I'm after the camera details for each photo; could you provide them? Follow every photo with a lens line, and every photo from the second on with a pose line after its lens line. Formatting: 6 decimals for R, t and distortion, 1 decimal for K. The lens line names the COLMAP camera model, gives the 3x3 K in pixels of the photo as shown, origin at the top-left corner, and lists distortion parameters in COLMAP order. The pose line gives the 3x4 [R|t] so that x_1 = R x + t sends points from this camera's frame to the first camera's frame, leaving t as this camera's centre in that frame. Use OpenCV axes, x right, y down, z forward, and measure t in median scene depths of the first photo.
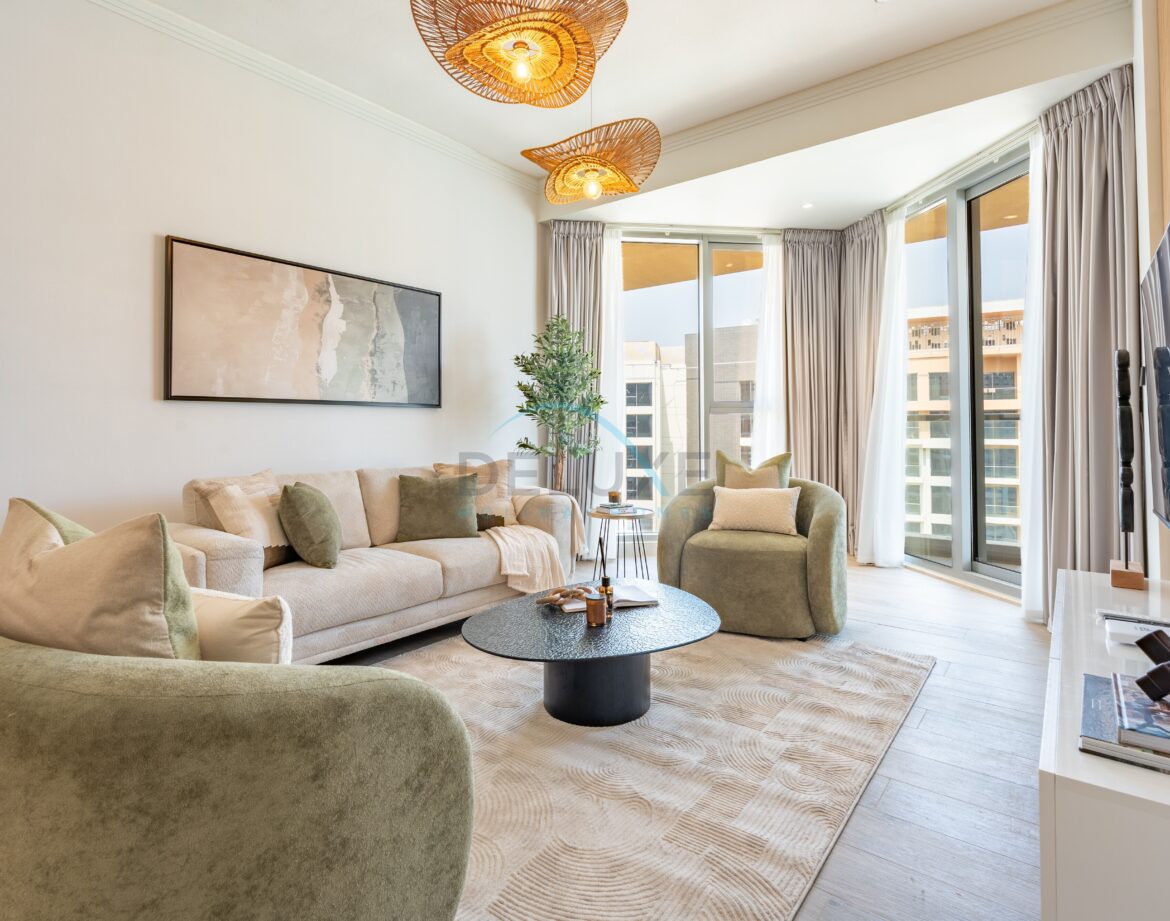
lens RADIAL K [[613.8, 0, 585.1], [0, 613.8, 395.9], [0, 0, 1]] dist [-0.002841, 0.000179]
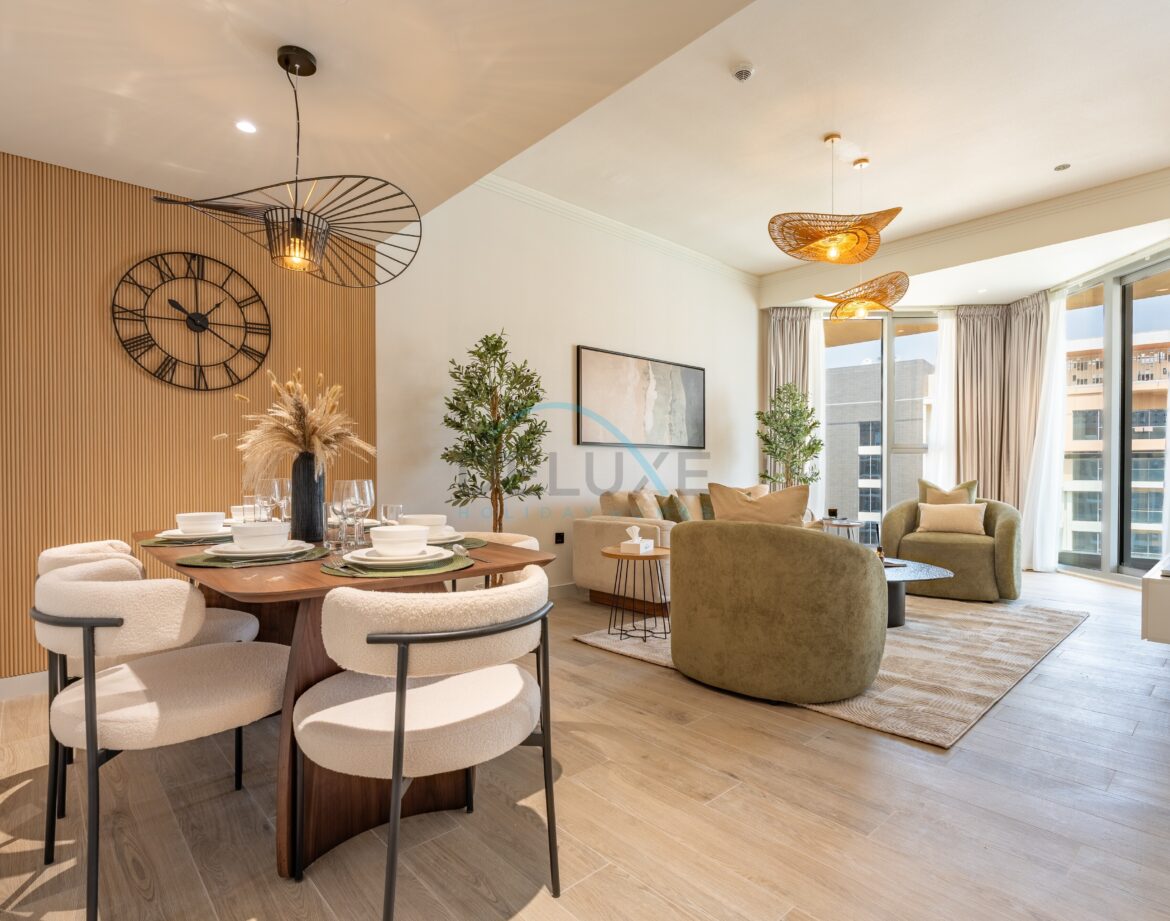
lens RADIAL K [[611.6, 0, 592.1], [0, 611.6, 463.1], [0, 0, 1]] dist [0.000551, -0.000353]
pose [[0.988342, -0.000440, -0.152248, -0.322449], [0.006683, 0.999157, 0.040498, -0.008823], [0.152102, -0.041043, 0.987512, -0.519816]]
